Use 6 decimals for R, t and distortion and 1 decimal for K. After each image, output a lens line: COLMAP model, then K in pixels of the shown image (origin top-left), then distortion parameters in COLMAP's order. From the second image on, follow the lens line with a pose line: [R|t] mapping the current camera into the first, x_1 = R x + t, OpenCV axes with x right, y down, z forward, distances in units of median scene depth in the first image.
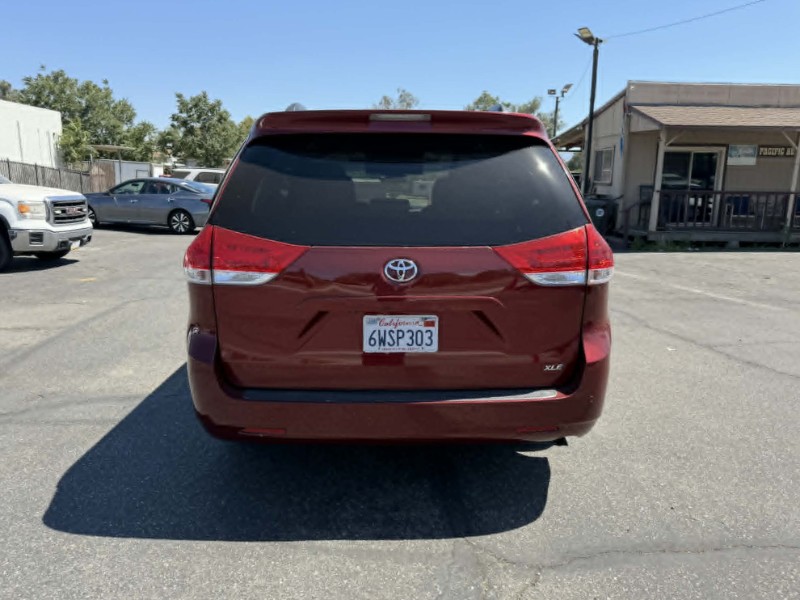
lens RADIAL K [[594.8, 0, 393.7], [0, 594.8, 303.0], [0, 0, 1]] dist [0.020738, -0.032615]
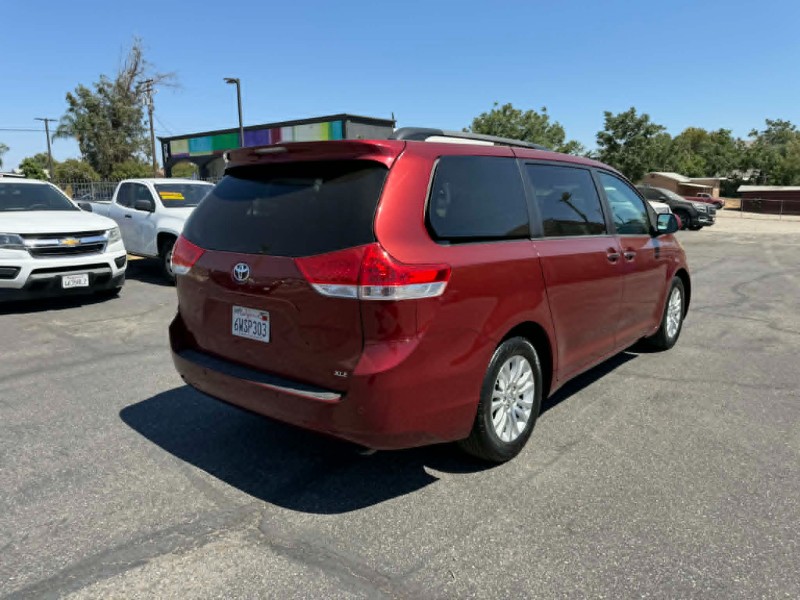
lens RADIAL K [[585.3, 0, 420.7], [0, 585.3, 298.2], [0, 0, 1]] dist [0.023897, -0.031799]
pose [[0.746357, 0.101401, -0.657776, 1.057491], [-0.118933, 0.992738, 0.018089, -0.064055], [0.654833, 0.064730, 0.752996, 0.292541]]
